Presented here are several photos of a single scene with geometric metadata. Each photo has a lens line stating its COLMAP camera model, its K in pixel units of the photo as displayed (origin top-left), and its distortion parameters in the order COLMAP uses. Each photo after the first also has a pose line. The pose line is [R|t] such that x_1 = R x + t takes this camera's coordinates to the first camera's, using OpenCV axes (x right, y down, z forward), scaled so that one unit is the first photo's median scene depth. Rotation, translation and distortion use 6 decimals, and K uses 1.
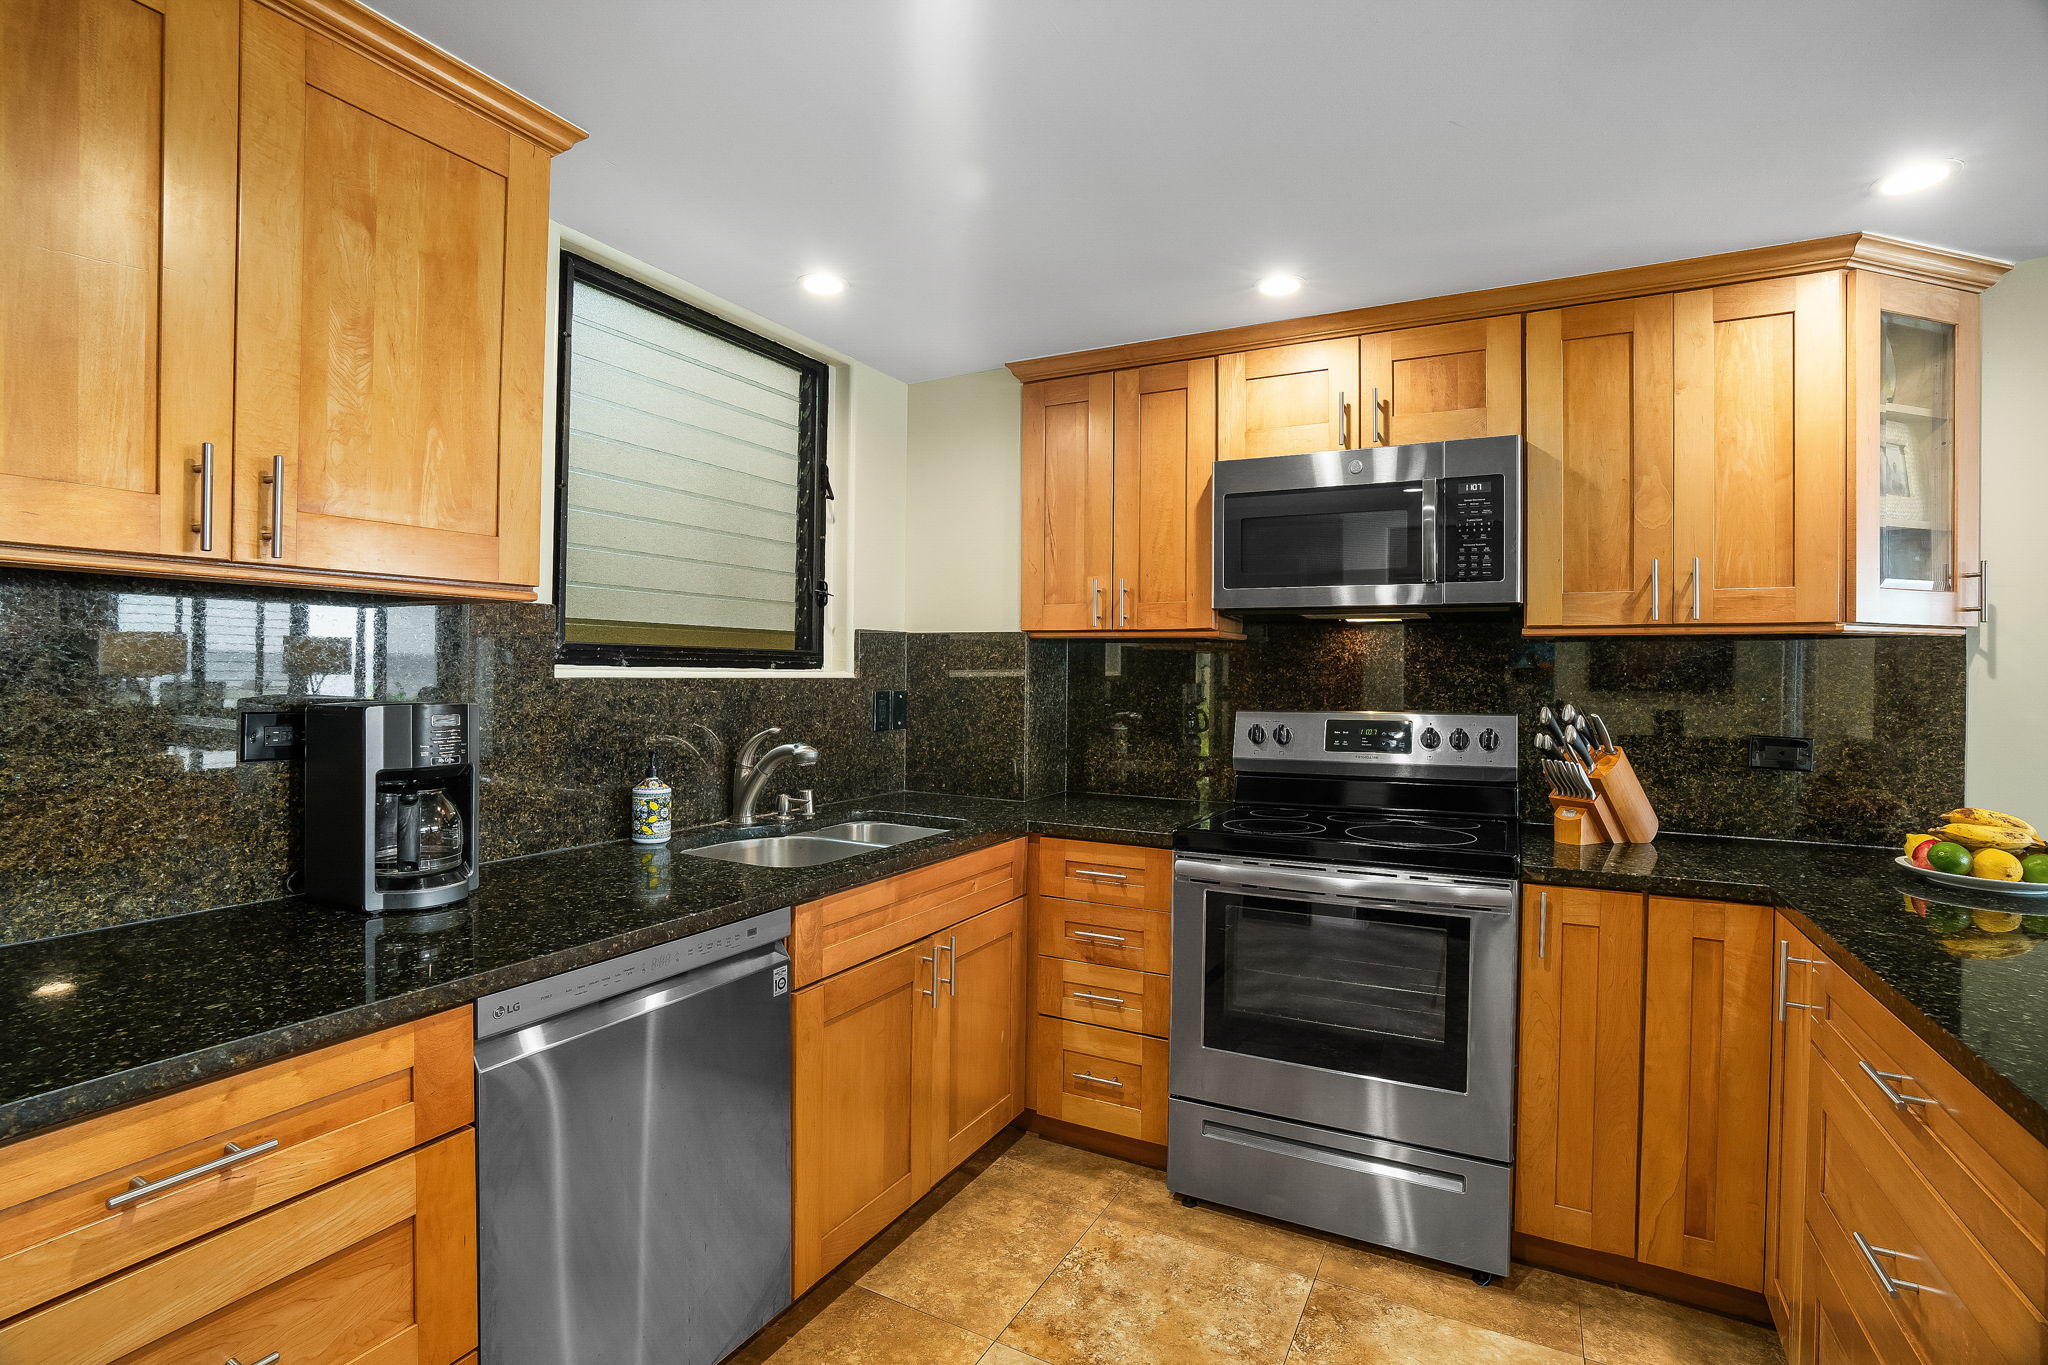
lens RADIAL K [[953.1, 0, 1024.0], [0, 953.1, 682.5], [0, 0, 1]] dist [-0.075062, 0.035003]
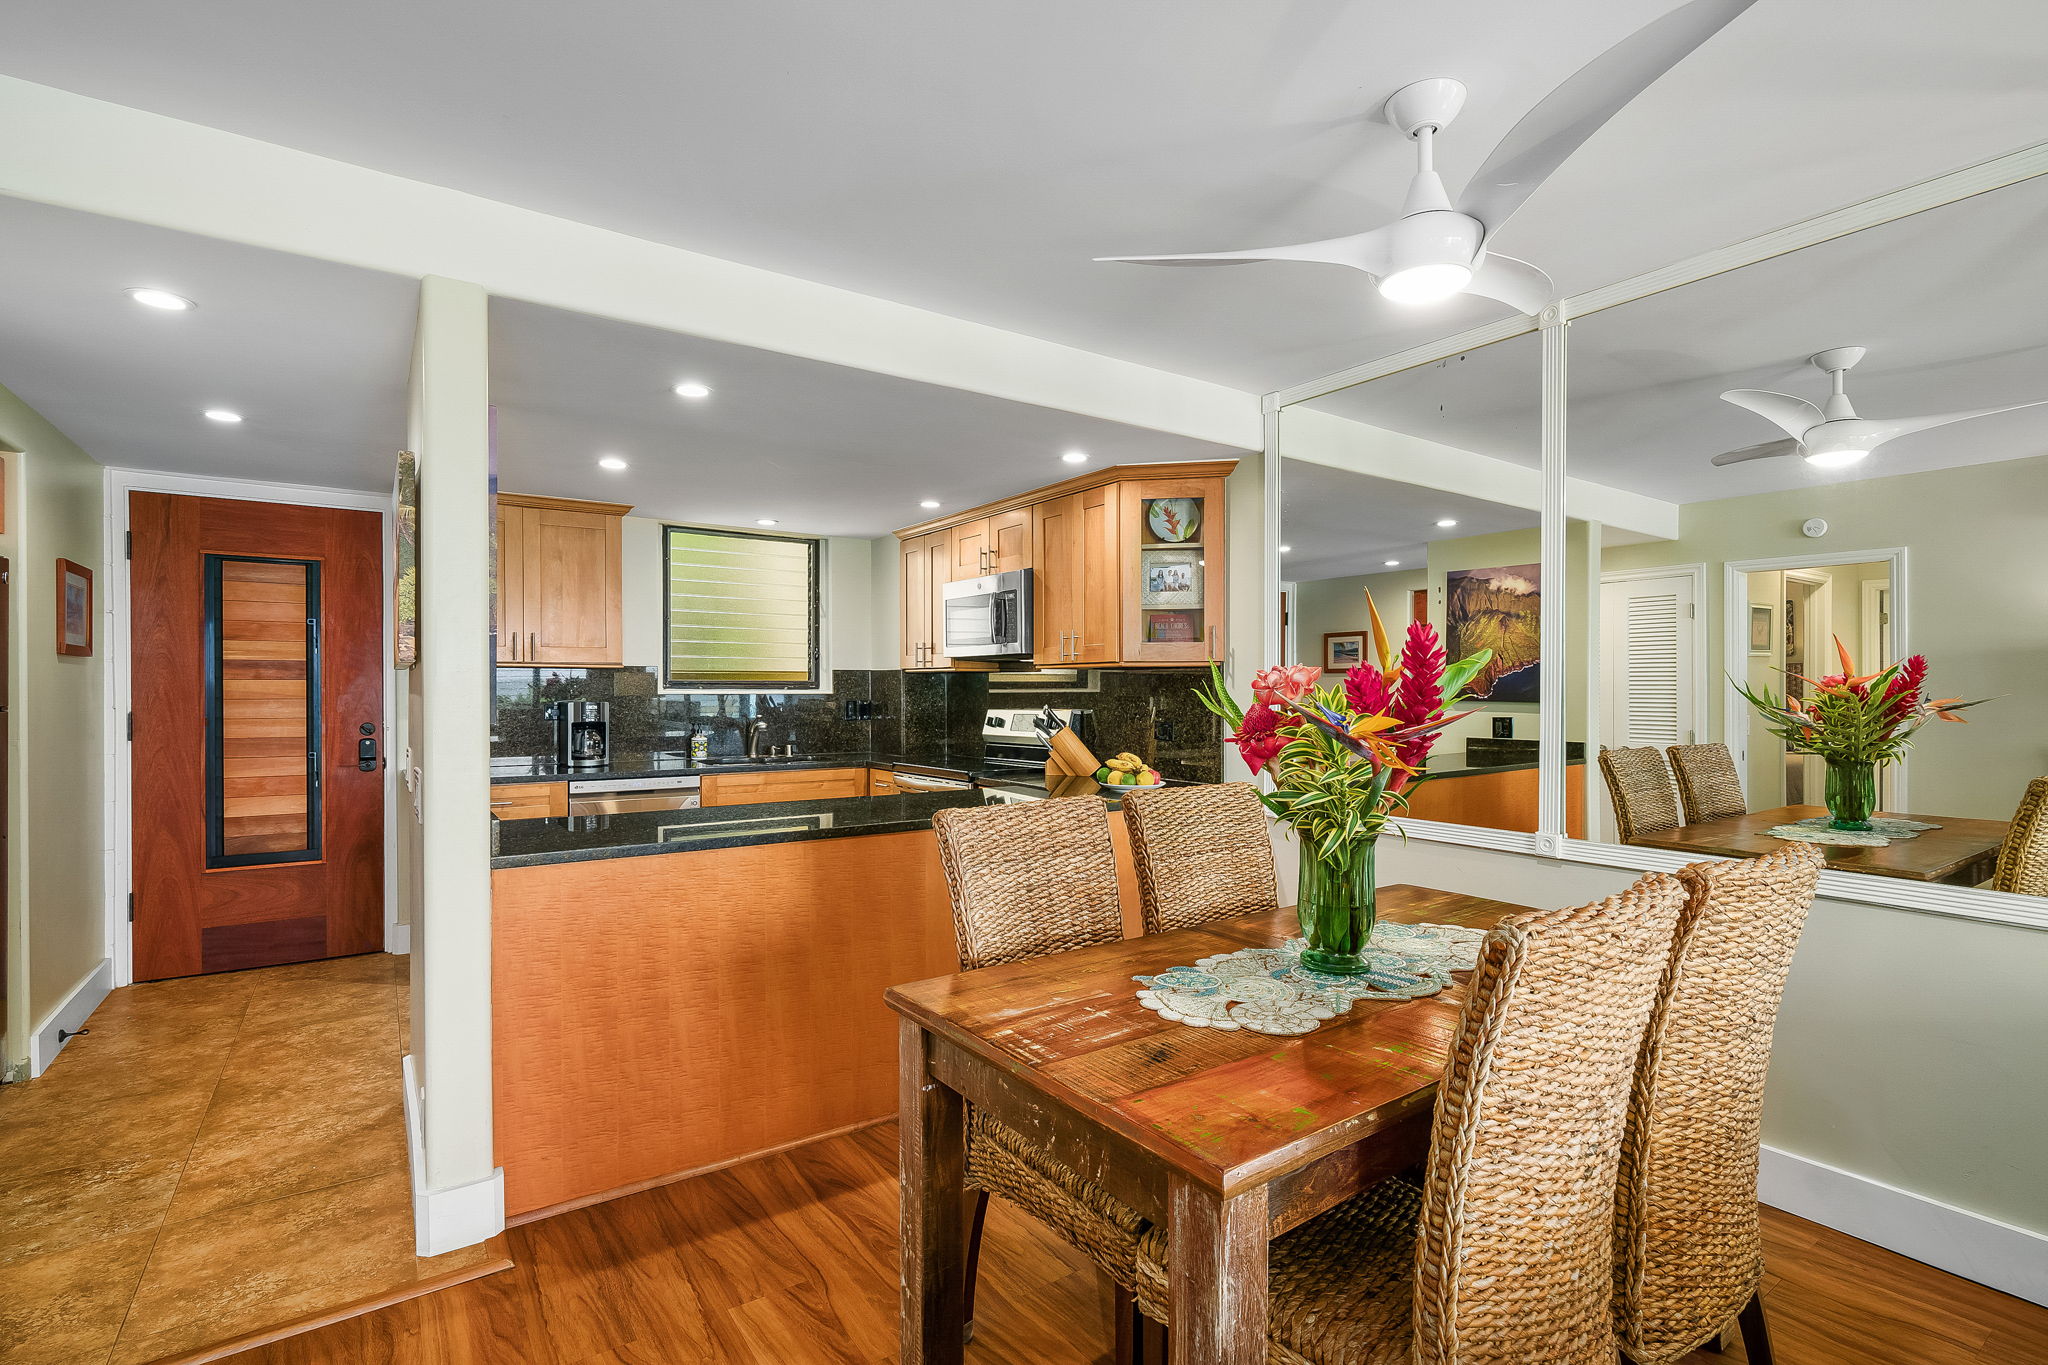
lens RADIAL K [[931.7, 0, 1015.1], [0, 931.7, 694.7], [0, 0, 1]] dist [-0.005489, 0.000550]
pose [[0.886692, -0.008226, -0.462288, 1.399925], [0.004527, 0.999948, -0.009111, 0.022930], [0.462339, 0.005986, 0.886683, -0.750299]]
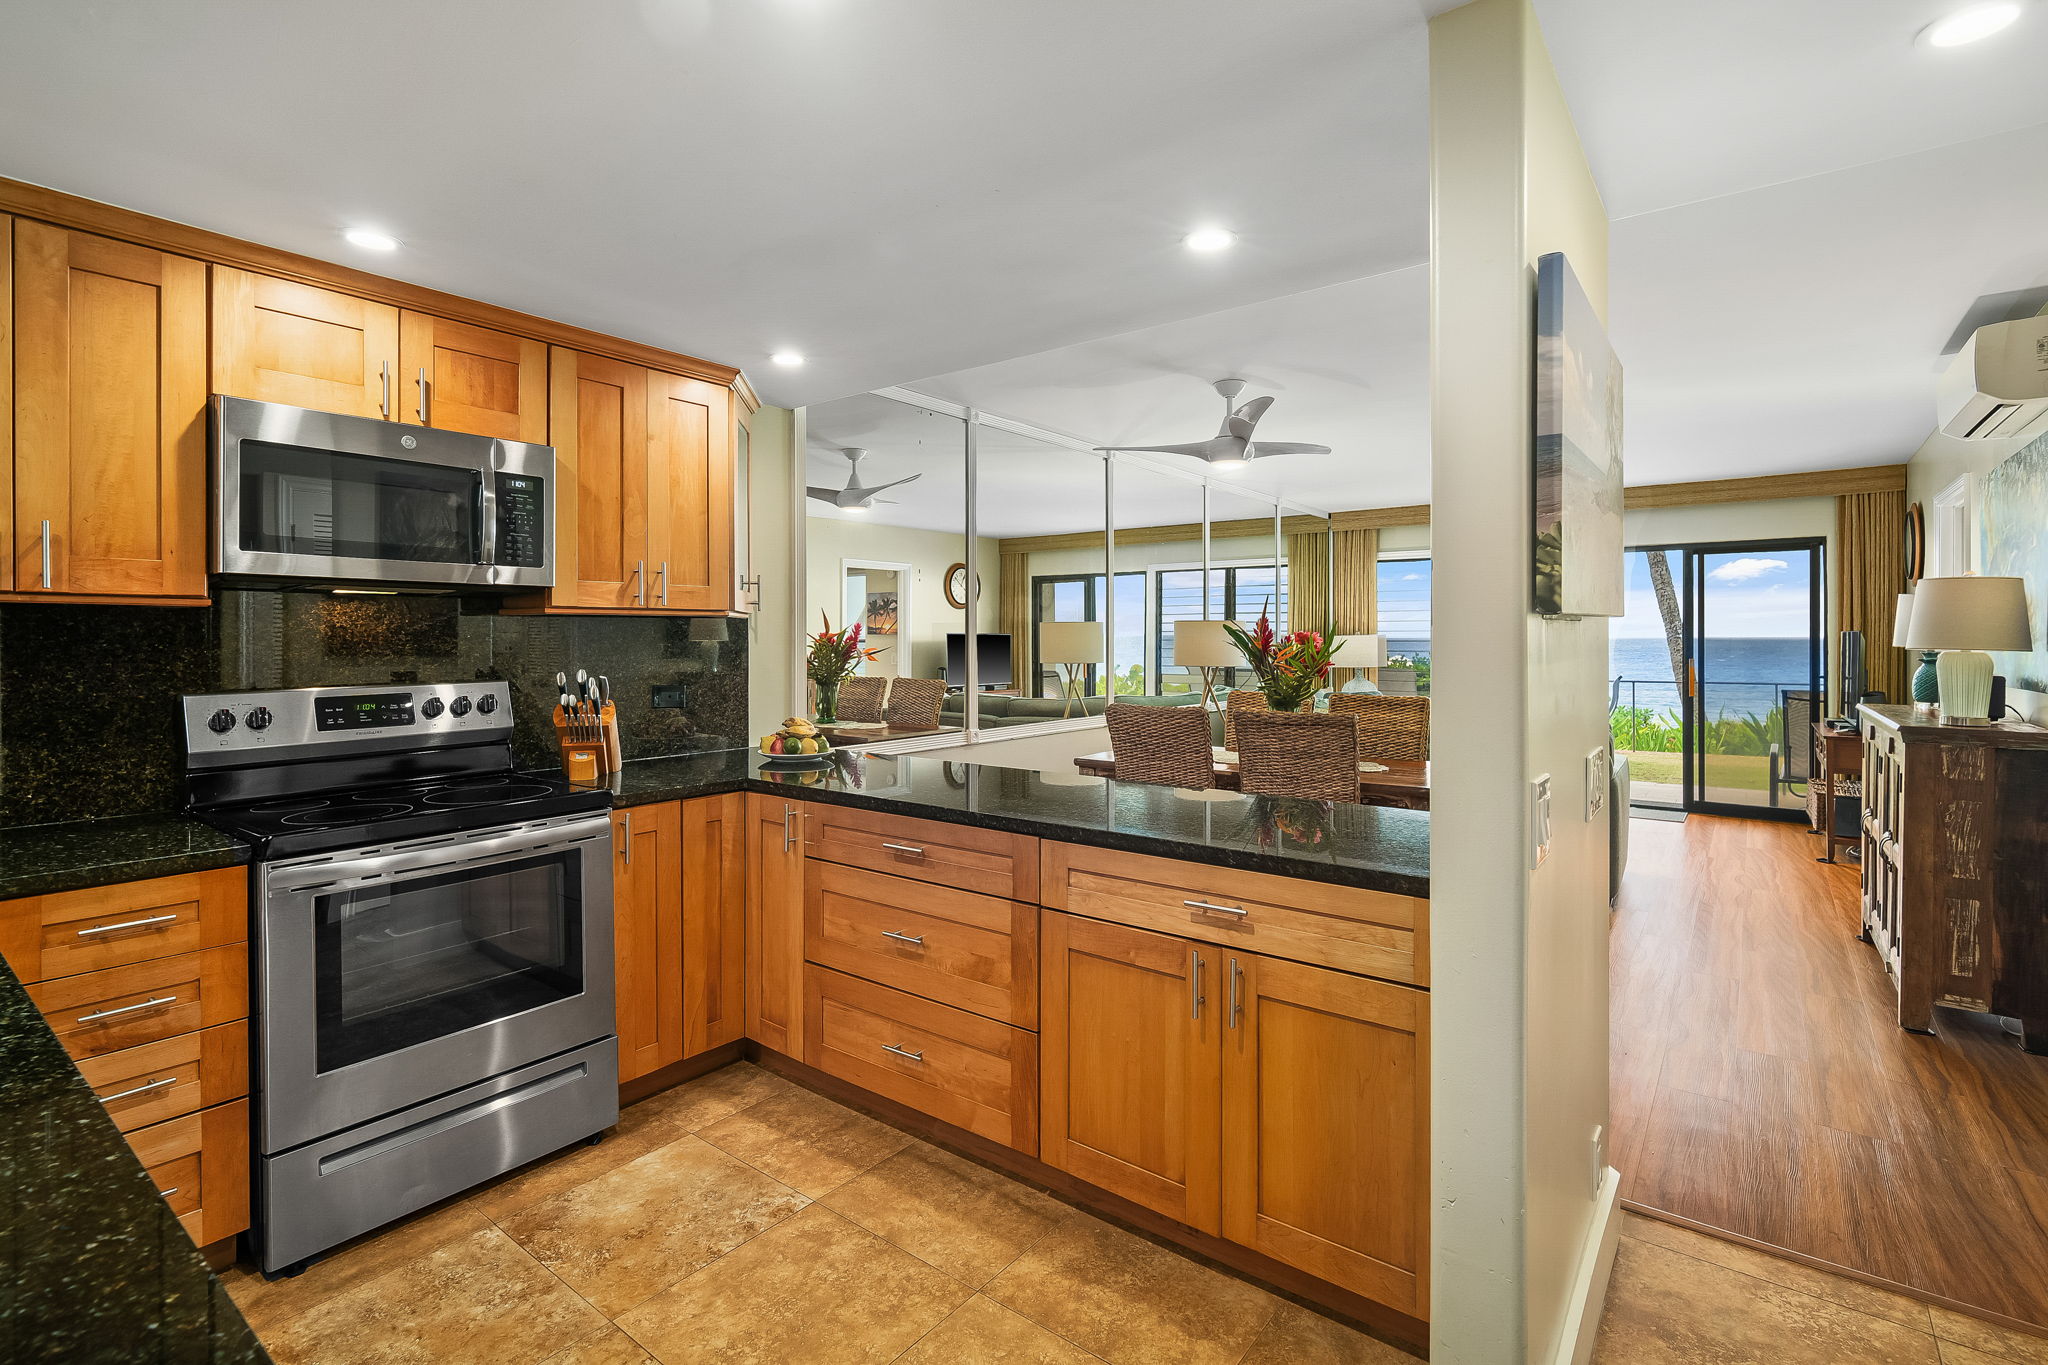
lens RADIAL K [[942.5, 0, 1011.1], [0, 942.5, 650.3], [0, 0, 1]] dist [-0.001012, 0.001077]
pose [[0.180608, -0.024096, 0.983260, -0.547687], [0.013392, 0.999667, 0.022039, -0.021831], [-0.983464, 0.009188, 0.180870, 0.195202]]
